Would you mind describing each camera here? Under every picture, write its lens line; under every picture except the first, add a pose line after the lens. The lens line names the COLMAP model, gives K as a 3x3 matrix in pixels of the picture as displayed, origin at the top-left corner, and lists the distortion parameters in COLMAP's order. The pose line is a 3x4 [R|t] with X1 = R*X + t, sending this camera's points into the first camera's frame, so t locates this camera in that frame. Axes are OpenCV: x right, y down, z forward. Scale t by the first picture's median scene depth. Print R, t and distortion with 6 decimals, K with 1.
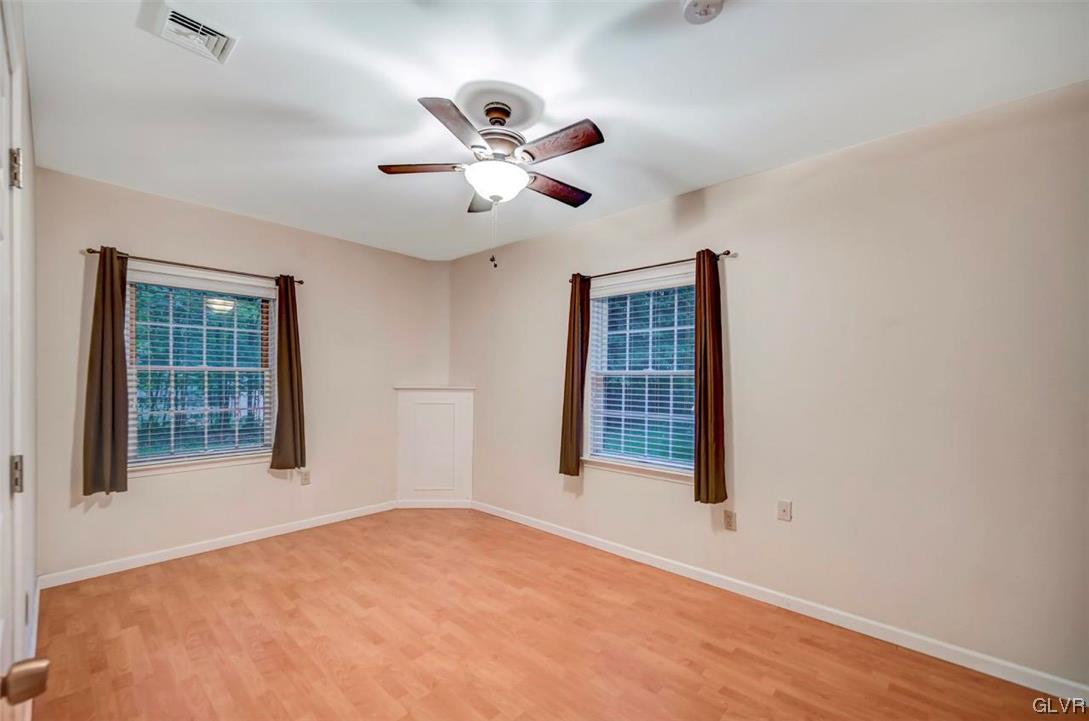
lens RADIAL K [[447.0, 0, 548.2], [0, 447.0, 382.9], [0, 0, 1]] dist [-0.001623, -0.000140]
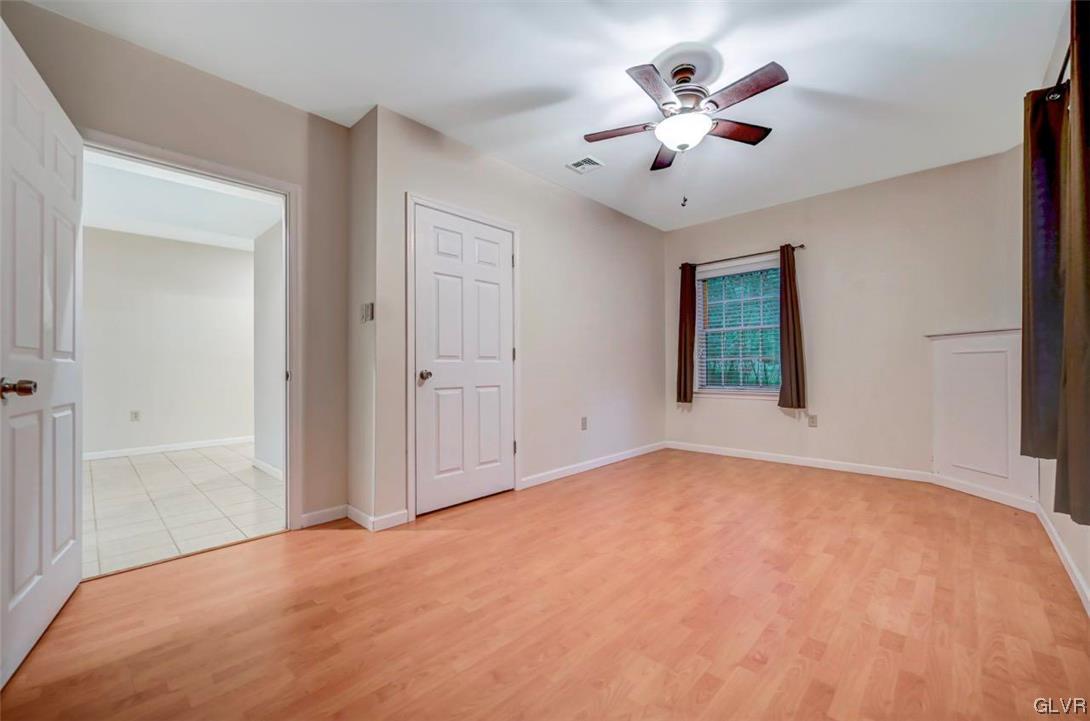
lens RADIAL K [[441.2, 0, 542.2], [0, 441.2, 376.7], [0, 0, 1]] dist [0.000529, 0.000043]
pose [[-0.039165, 0.010539, -0.999177, 0.752826], [0.003959, 0.999938, 0.010392, 0.118188], [0.999225, -0.003549, -0.039205, 0.494360]]
